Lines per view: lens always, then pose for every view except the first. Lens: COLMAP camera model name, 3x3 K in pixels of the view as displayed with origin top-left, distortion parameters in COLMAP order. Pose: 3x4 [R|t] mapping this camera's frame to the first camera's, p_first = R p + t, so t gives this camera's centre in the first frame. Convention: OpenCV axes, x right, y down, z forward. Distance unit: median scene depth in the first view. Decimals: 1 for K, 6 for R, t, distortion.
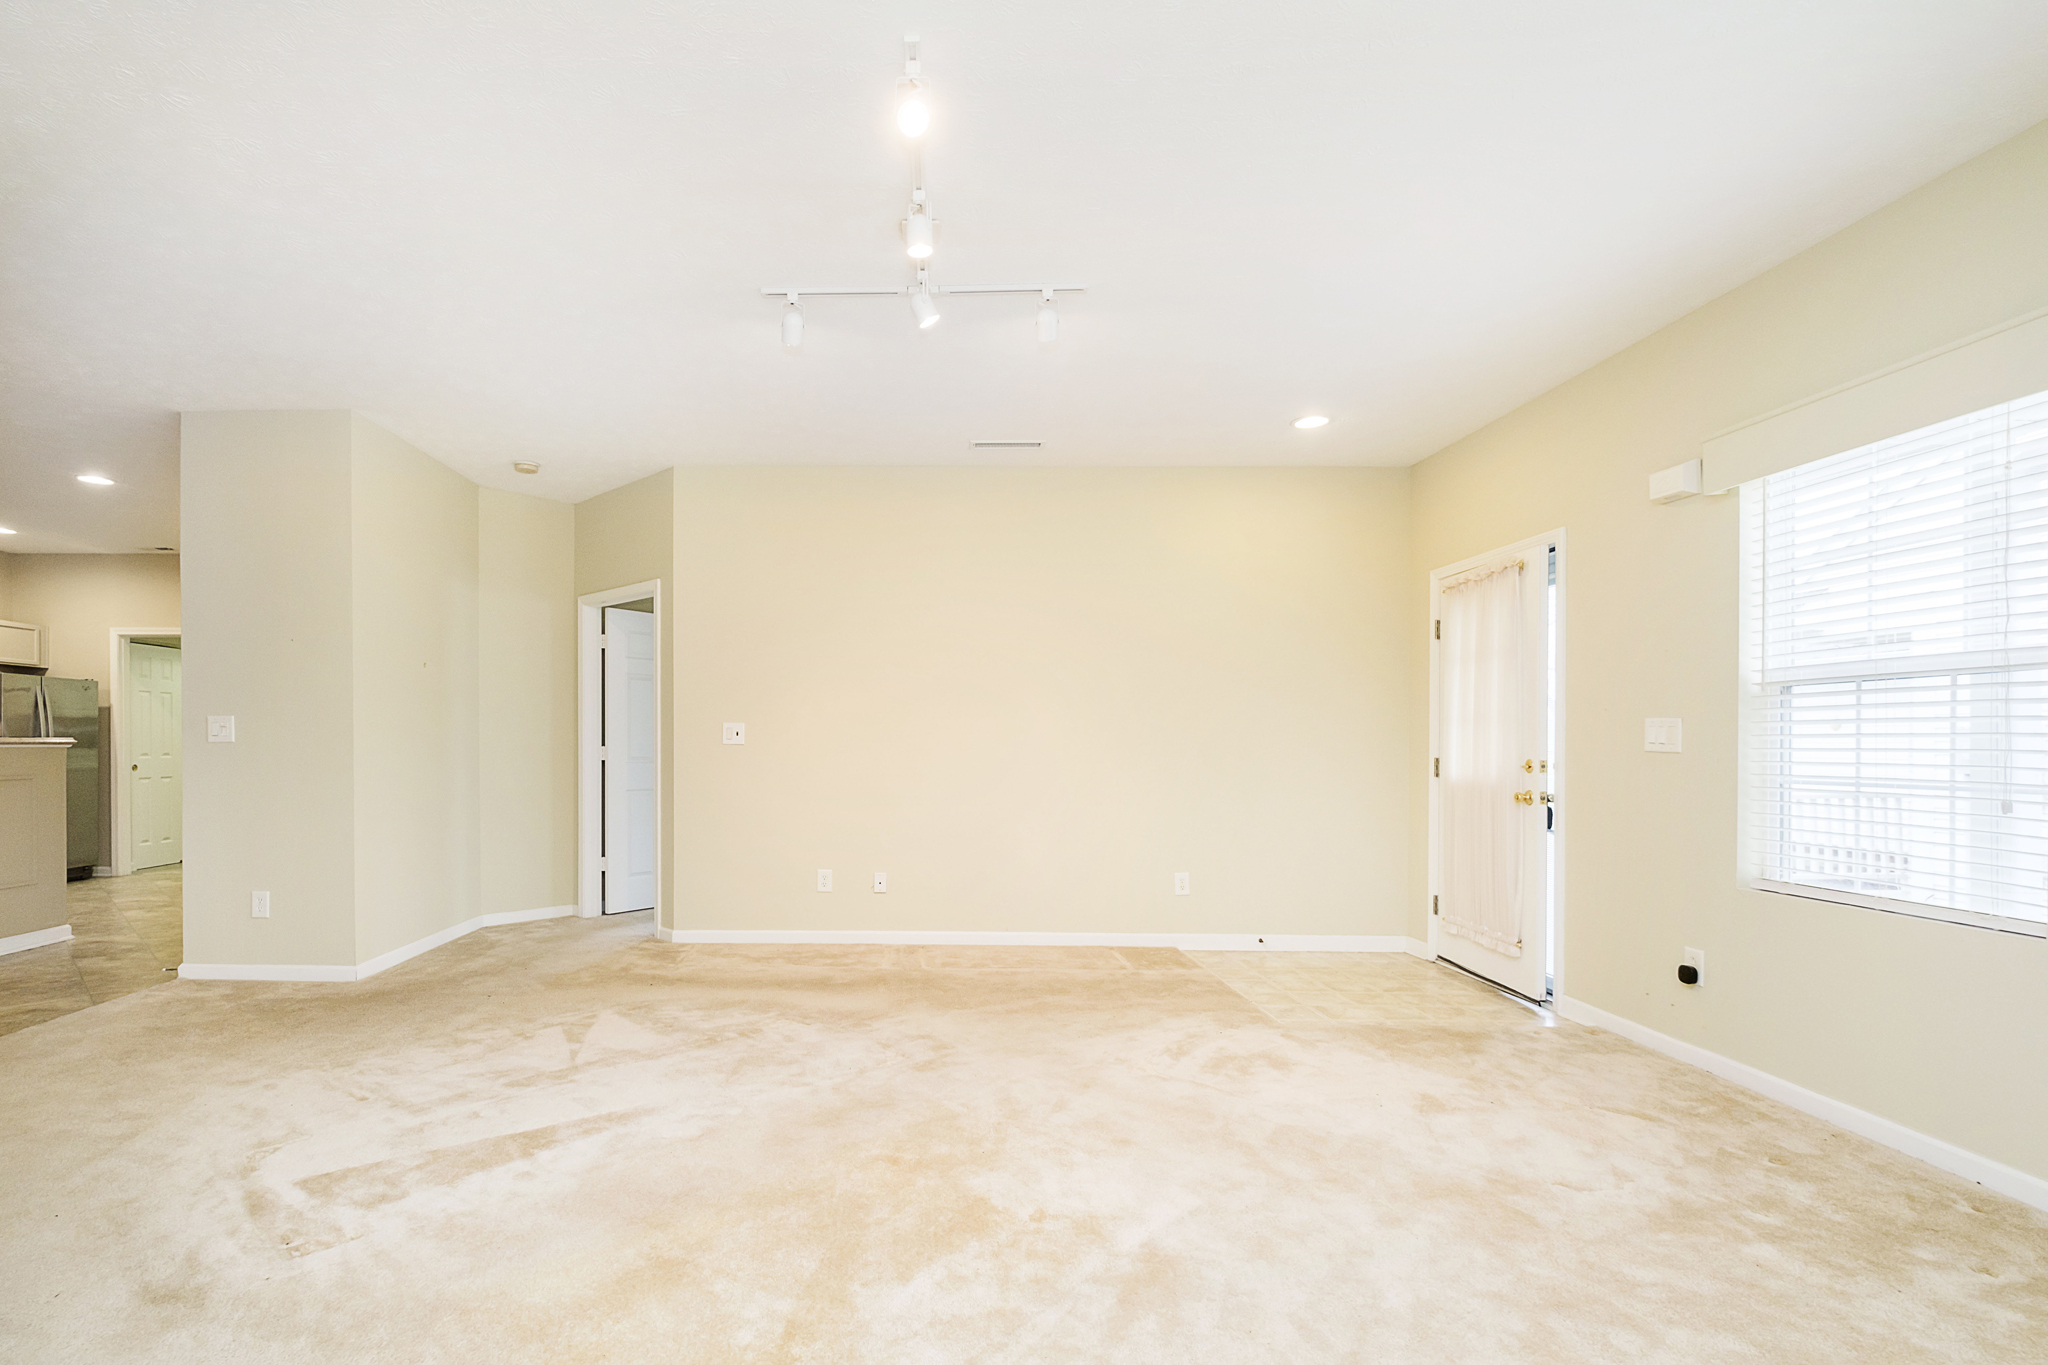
lens RADIAL K [[904.8, 0, 972.7], [0, 904.8, 750.9], [0, 0, 1]] dist [-0.015213, 0.001842]
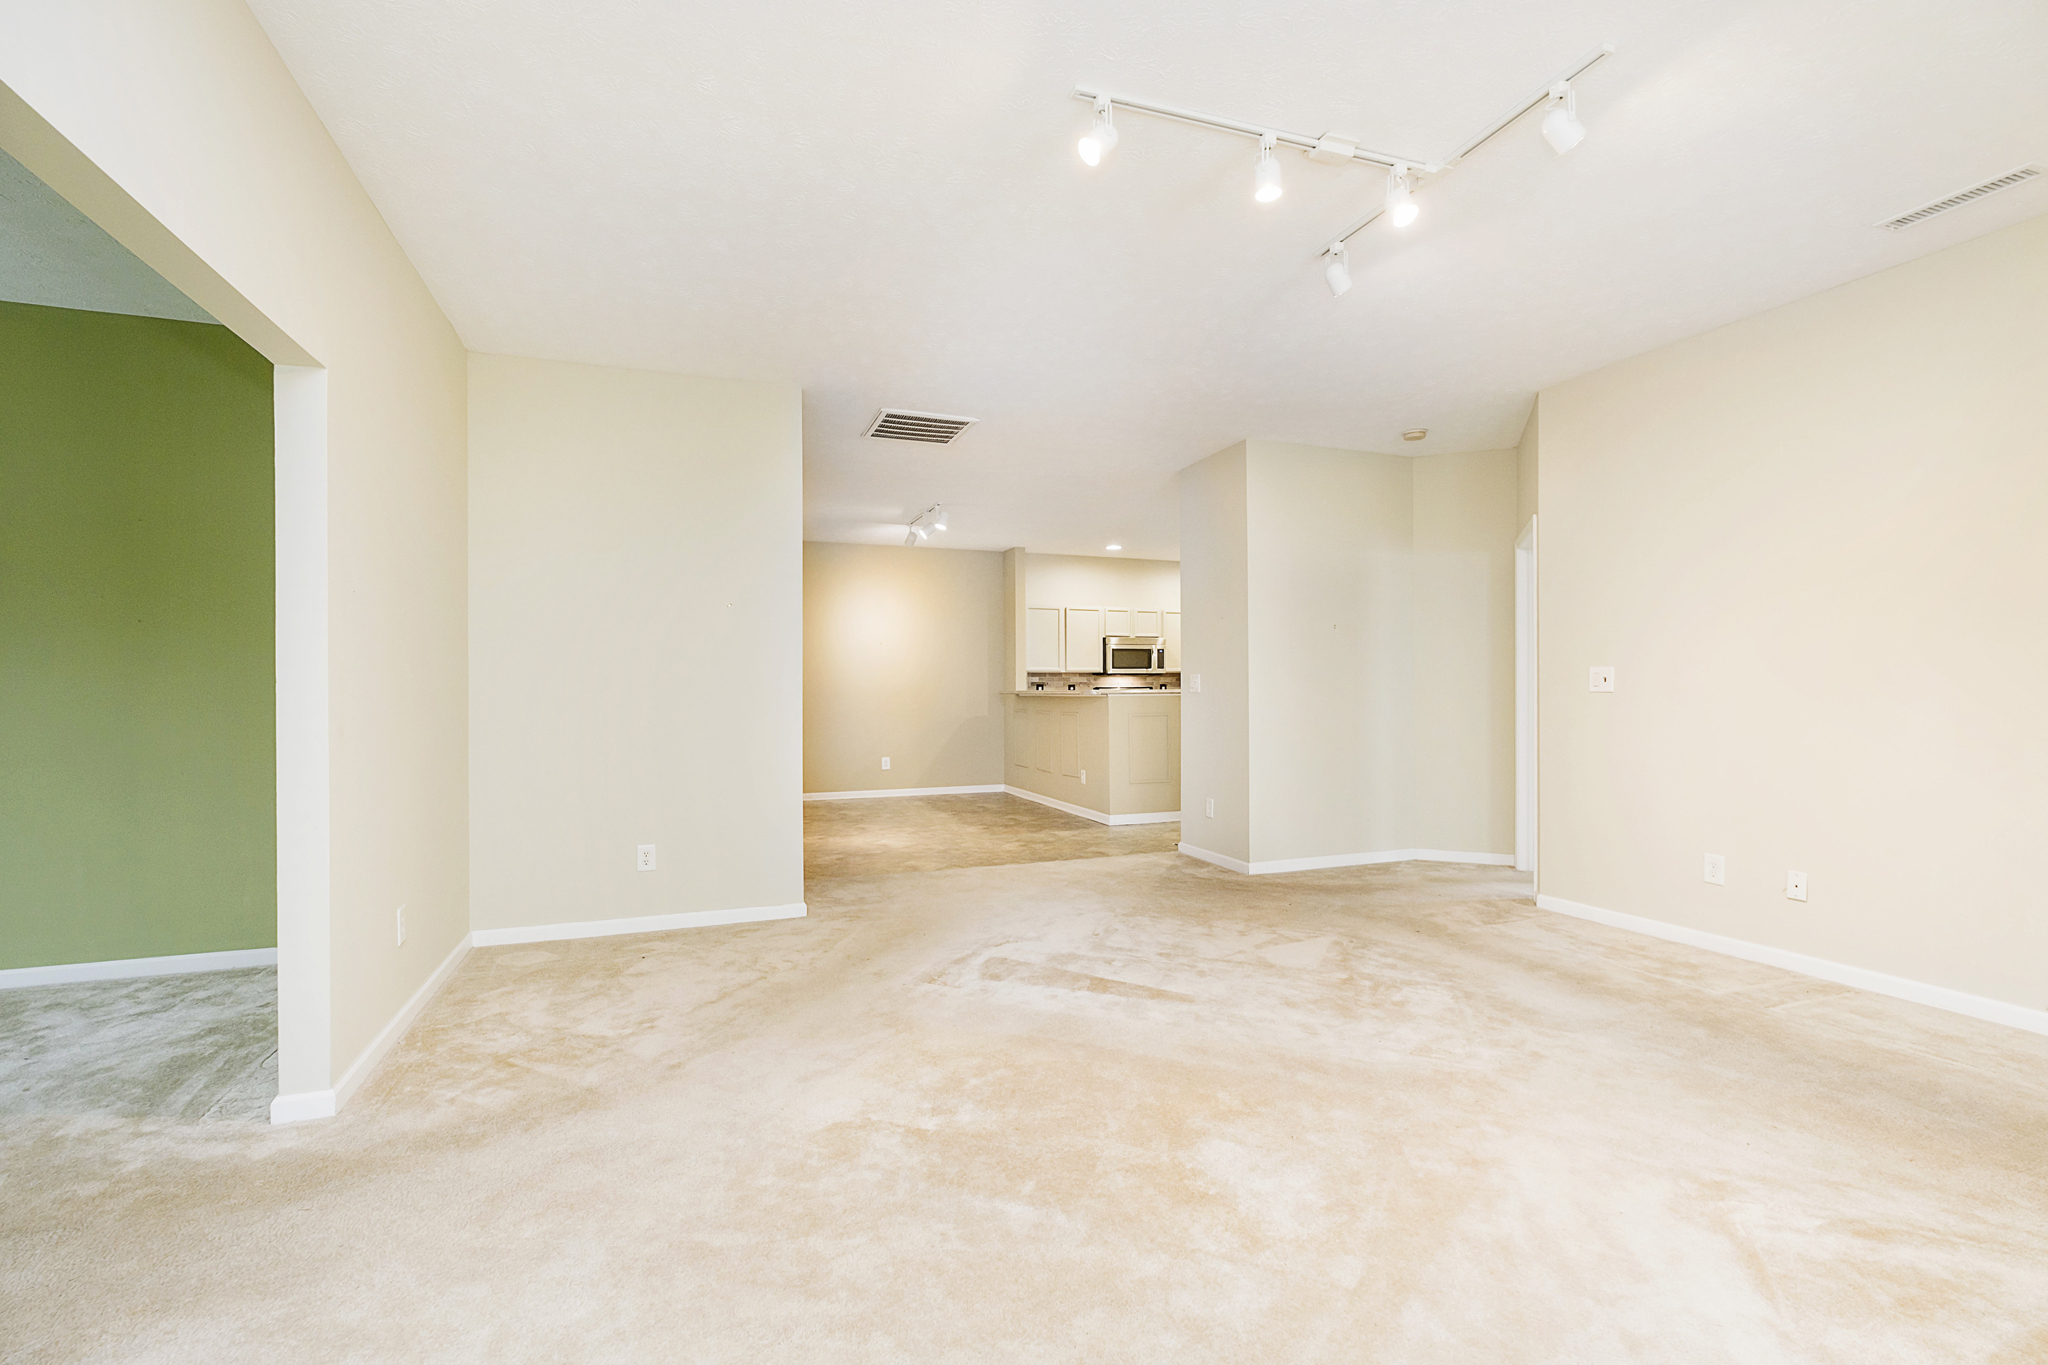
lens RADIAL K [[904.8, 0, 1027.9], [0, 904.8, 684.1], [0, 0, 1]] dist [-0.015213, 0.001842]
pose [[0.365341, -0.010568, -0.930814, 0.388844], [-0.002909, 0.999918, -0.012494, -0.002812], [0.930869, 0.007272, 0.365280, 0.204821]]
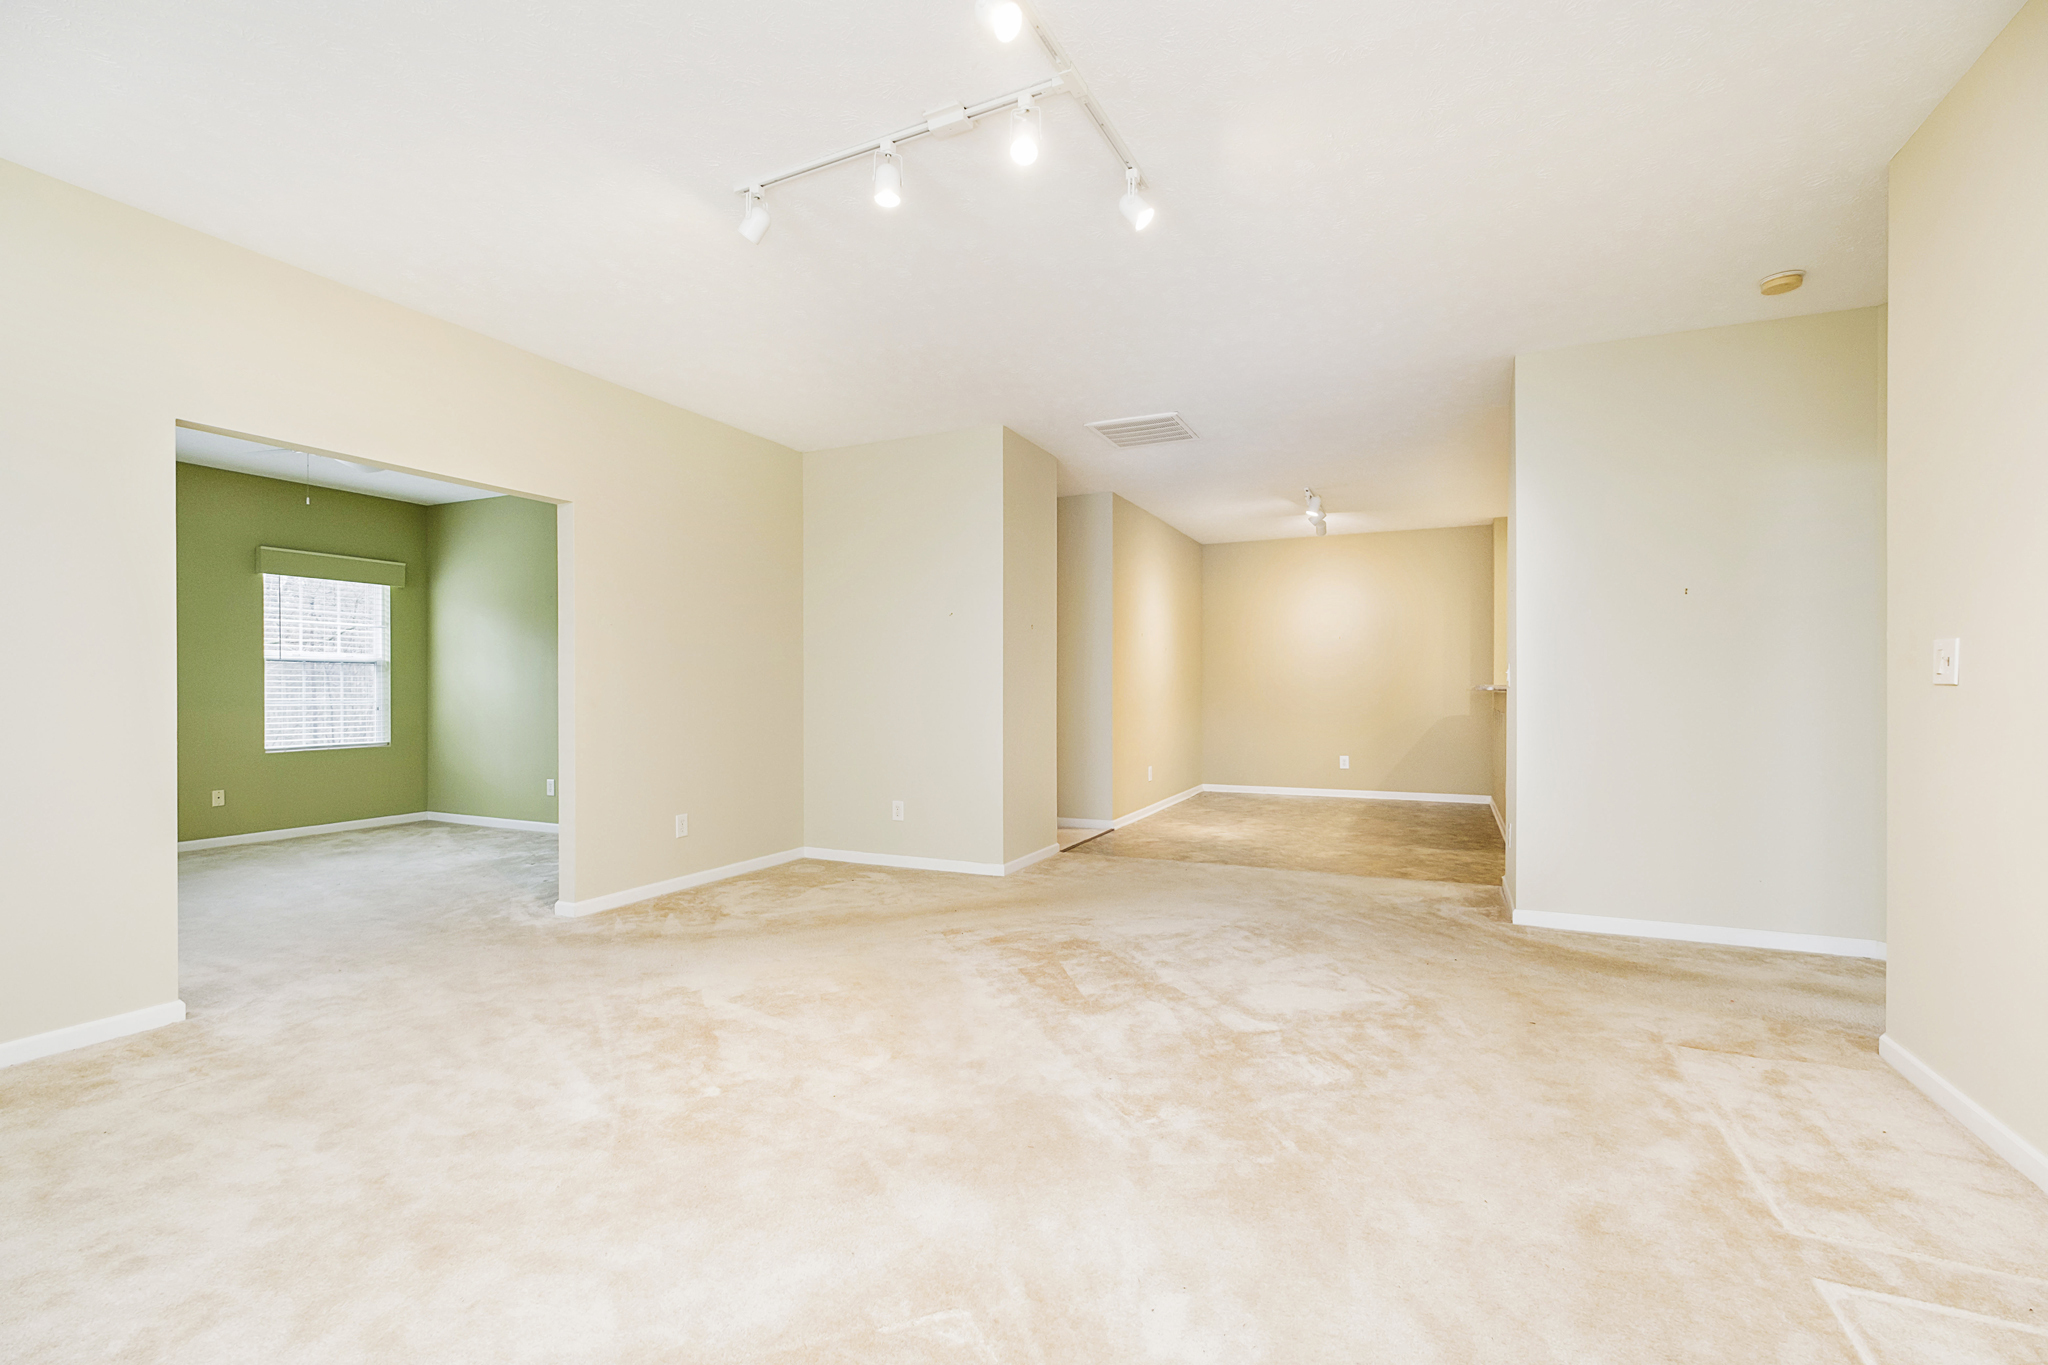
lens RADIAL K [[904.8, 0, 1013.7], [0, 904.8, 685.9], [0, 0, 1]] dist [-0.015213, 0.001842]
pose [[-0.425331, 0.005307, -0.905022, 0.429933], [-0.000059, 0.999983, 0.005892, -0.013014], [0.905038, 0.002559, -0.425323, 0.837778]]
